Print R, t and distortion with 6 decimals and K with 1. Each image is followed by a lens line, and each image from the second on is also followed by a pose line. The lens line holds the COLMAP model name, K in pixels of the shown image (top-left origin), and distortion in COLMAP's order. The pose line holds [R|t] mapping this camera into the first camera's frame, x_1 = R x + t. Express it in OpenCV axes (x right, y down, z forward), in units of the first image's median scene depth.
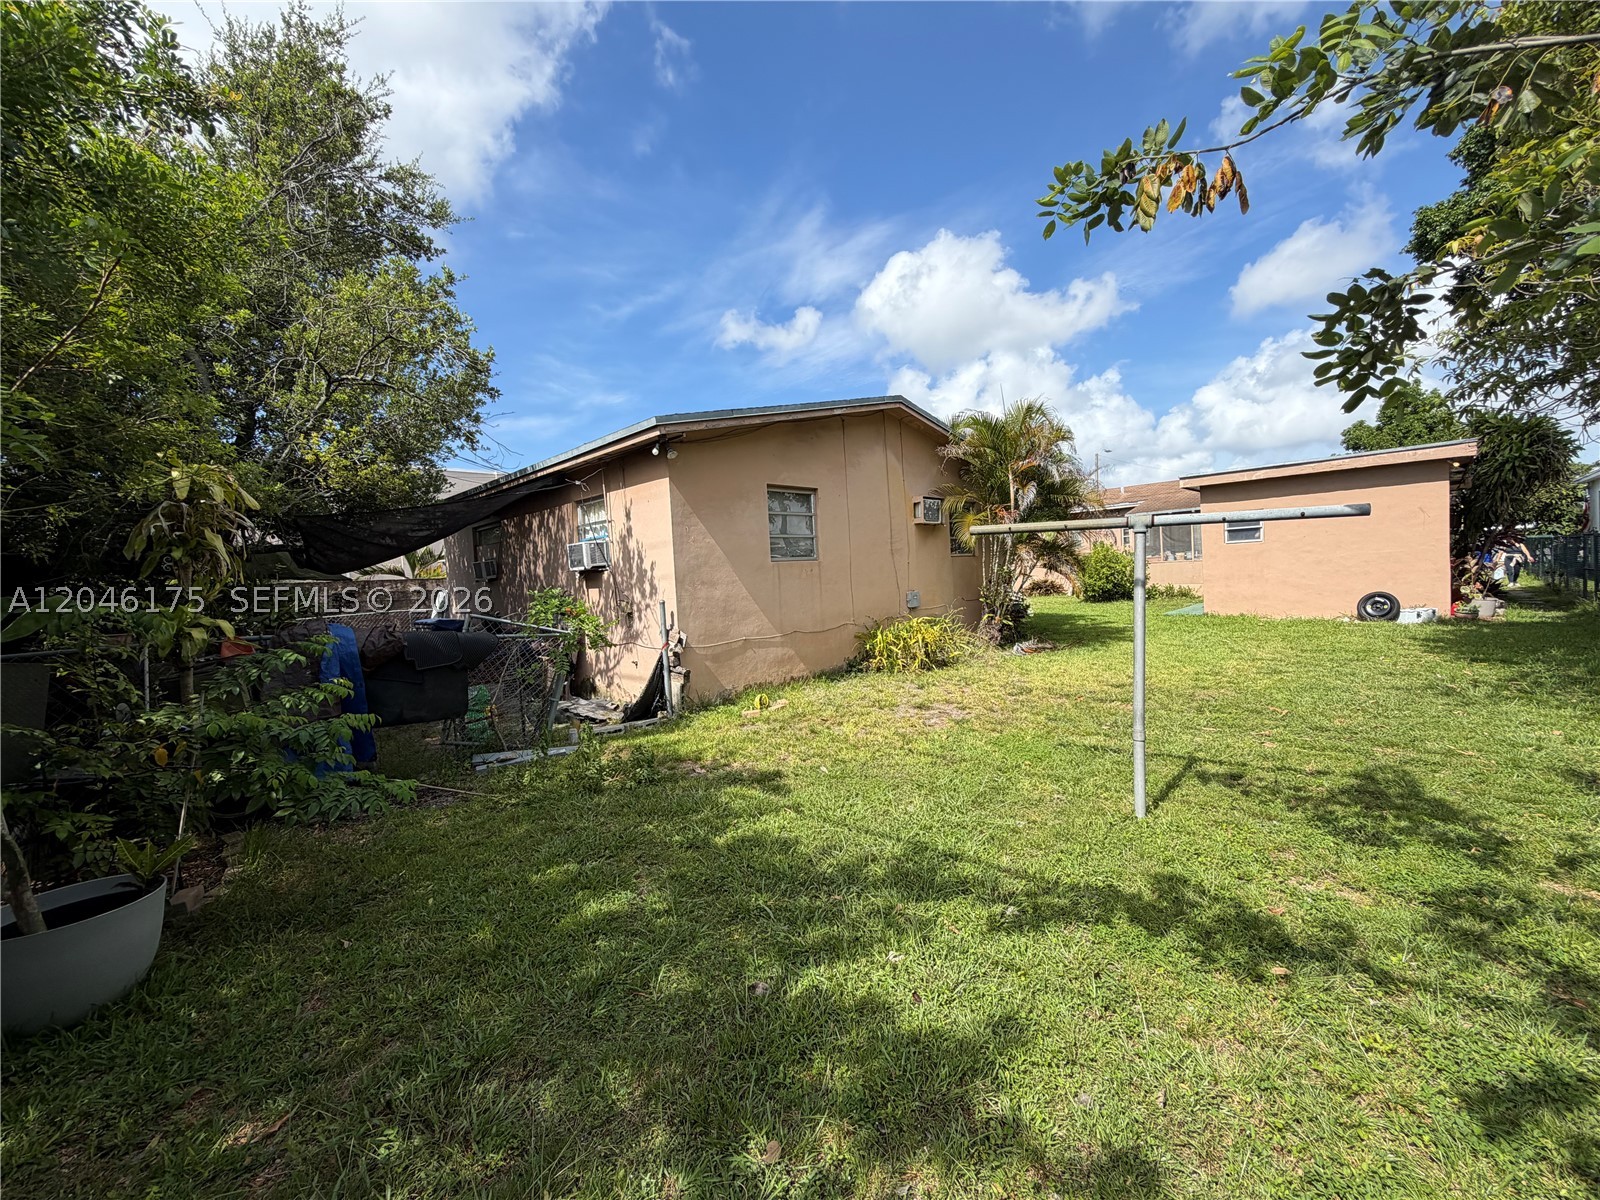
lens RADIAL K [[640.3, 0, 800.0], [0, 640.3, 600.0], [0, 0, 1]] dist [0.002437, -0.001464]
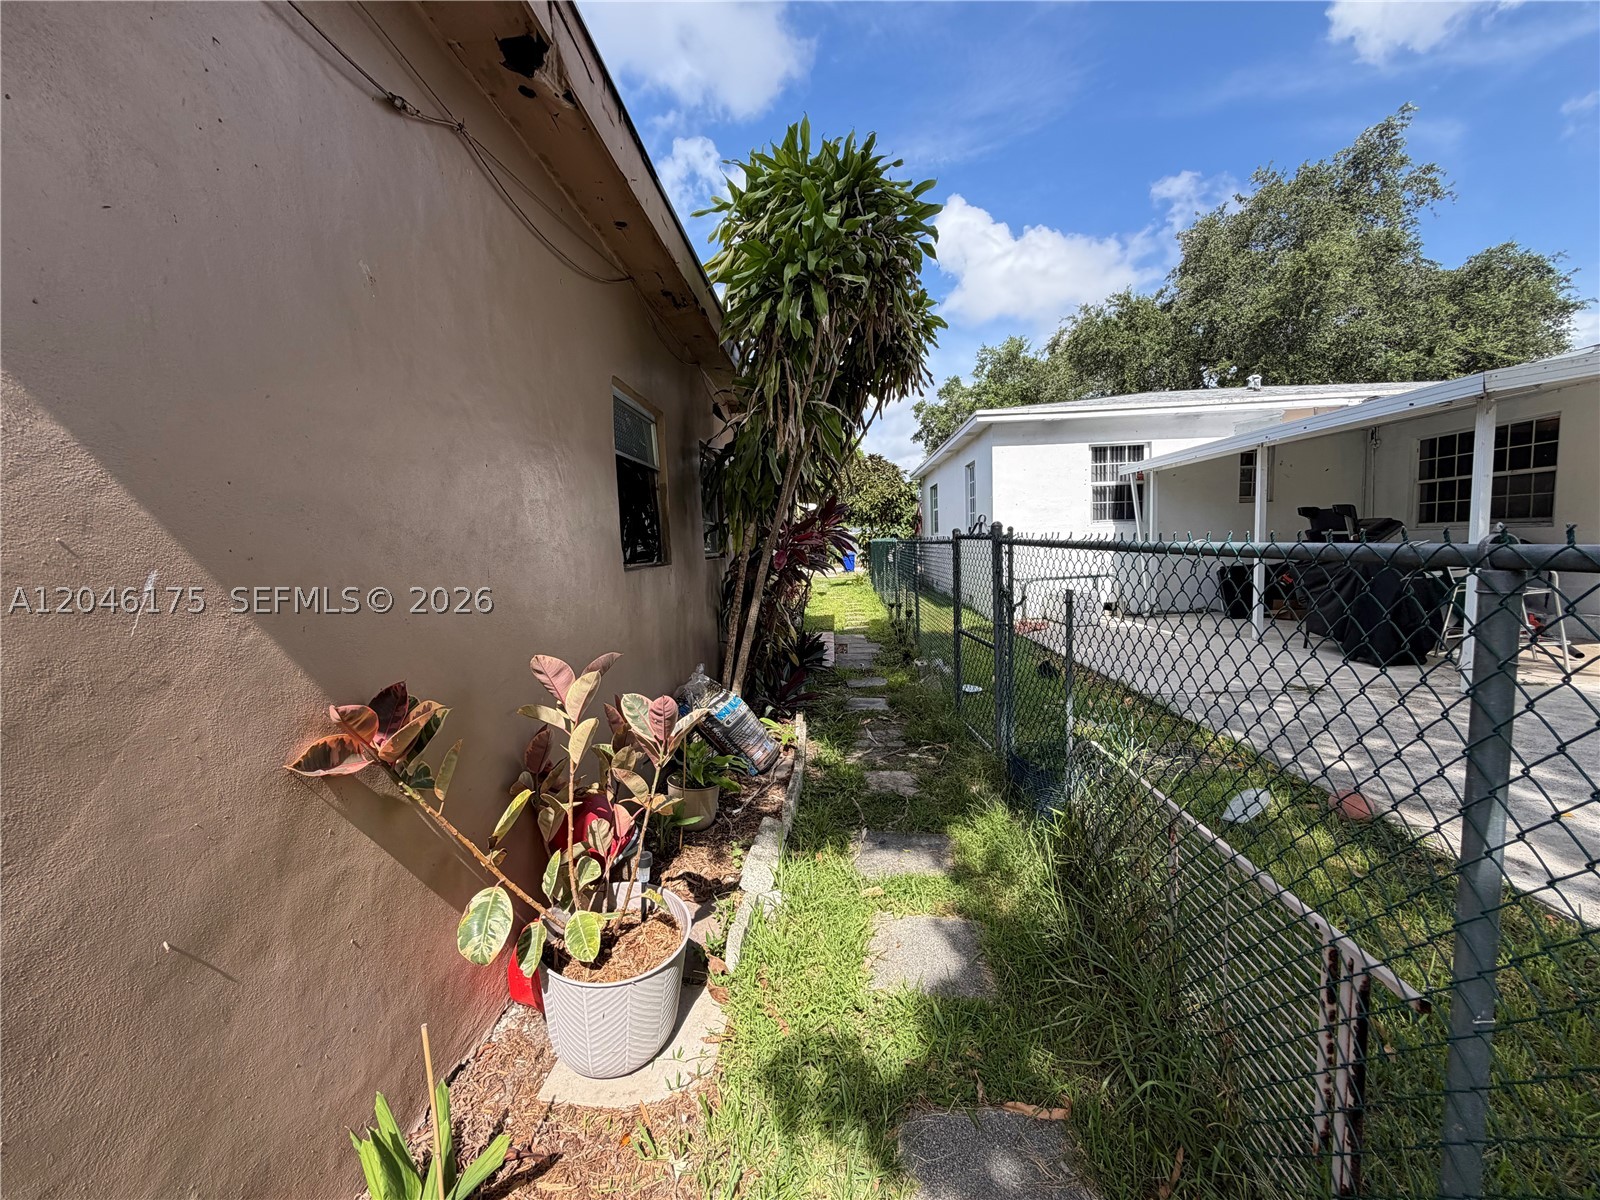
lens RADIAL K [[640.3, 0, 800.0], [0, 640.3, 600.0], [0, 0, 1]] dist [0.002437, -0.001464]
pose [[0.750428, -0.039819, 0.659752, 0.544734], [0.031770, 0.999203, 0.024170, -0.047337], [-0.660189, 0.002822, 0.751095, 0.468649]]
